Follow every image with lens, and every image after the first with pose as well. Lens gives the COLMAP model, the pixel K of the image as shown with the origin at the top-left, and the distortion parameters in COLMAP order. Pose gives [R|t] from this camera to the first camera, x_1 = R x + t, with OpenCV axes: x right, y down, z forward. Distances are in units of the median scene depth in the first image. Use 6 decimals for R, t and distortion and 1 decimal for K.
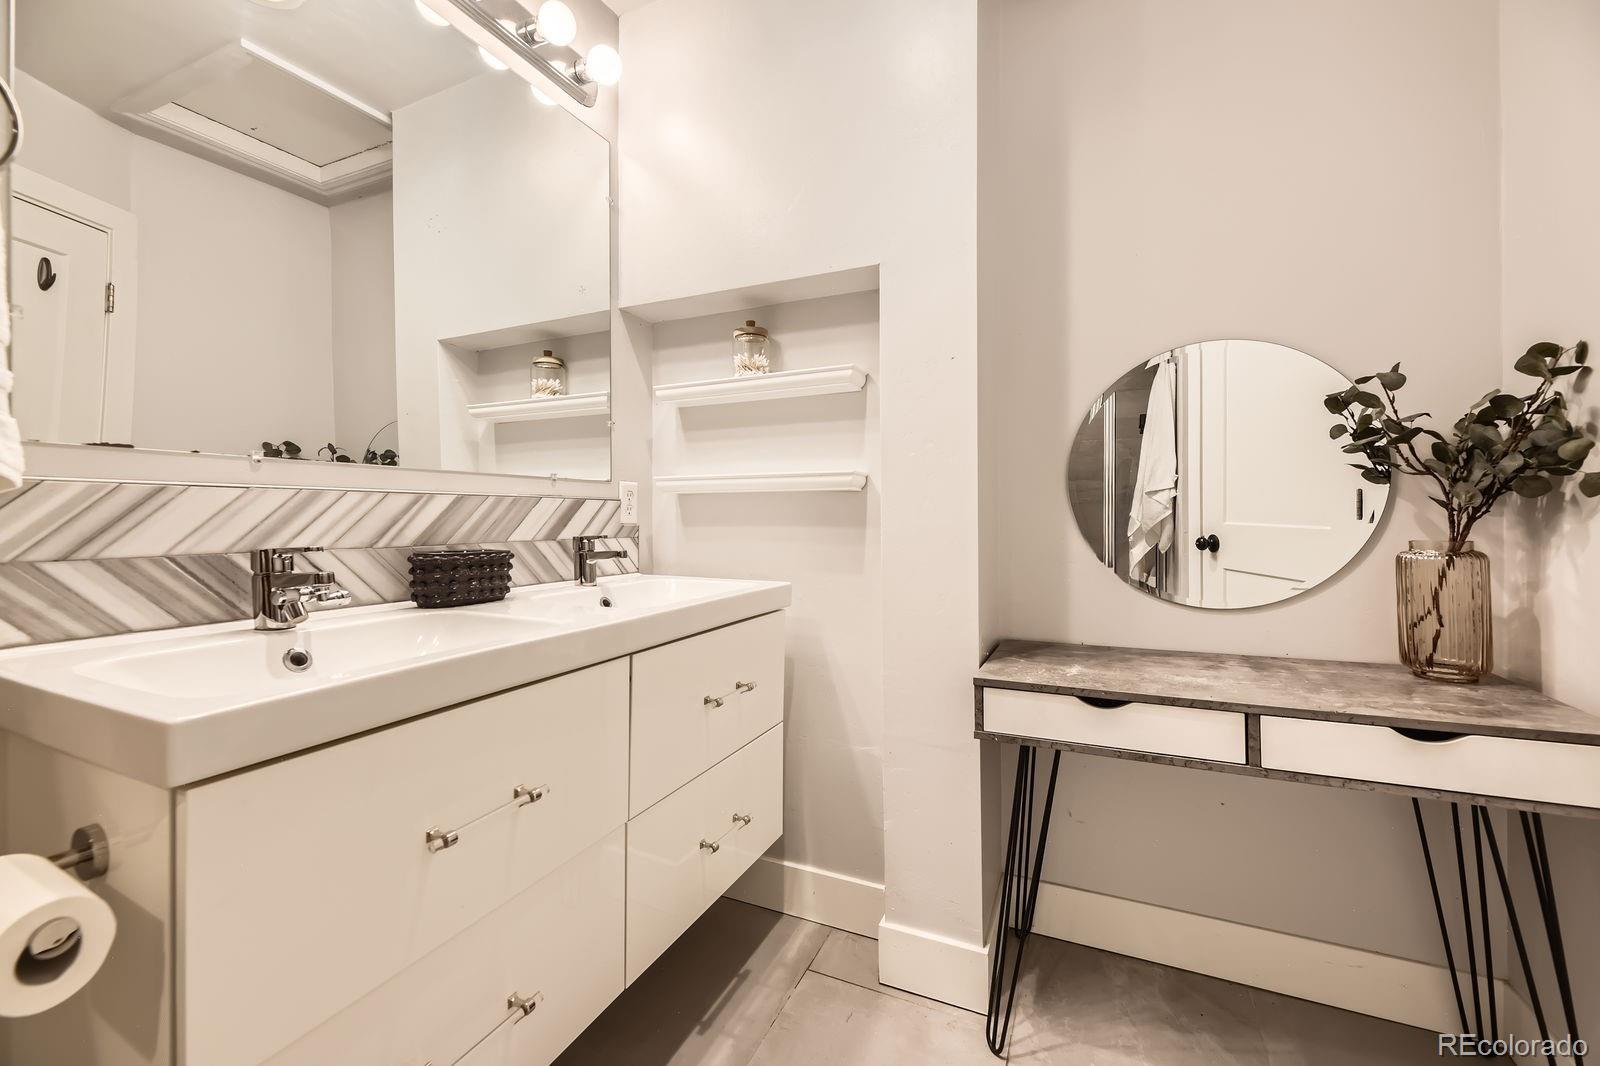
lens RADIAL K [[652.8, 0, 802.3], [0, 652.8, 516.4], [0, 0, 1]] dist [-0.003964, -0.000424]
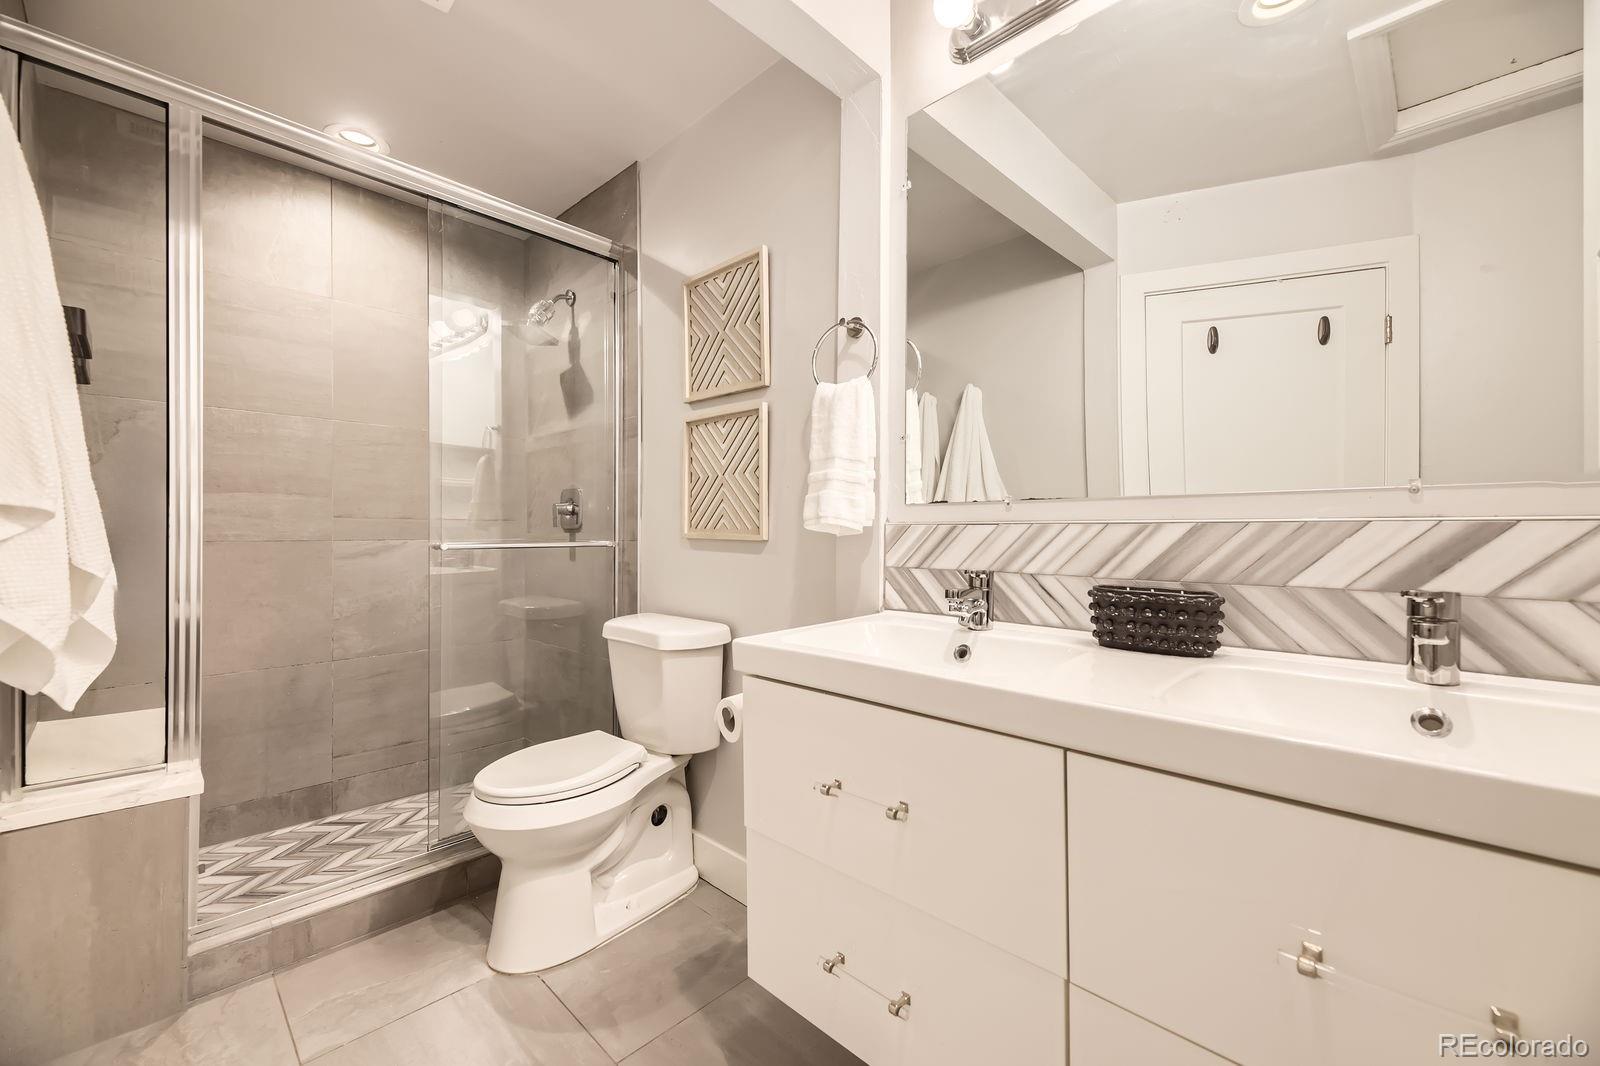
lens RADIAL K [[652.8, 0, 799.2], [0, 652.8, 535.2], [0, 0, 1]] dist [-0.003964, -0.000424]
pose [[-0.320385, 0.012108, -0.947210, 0.454909], [0.002131, 0.999925, 0.012061, -0.030962], [0.947285, 0.001846, -0.320387, 0.844435]]
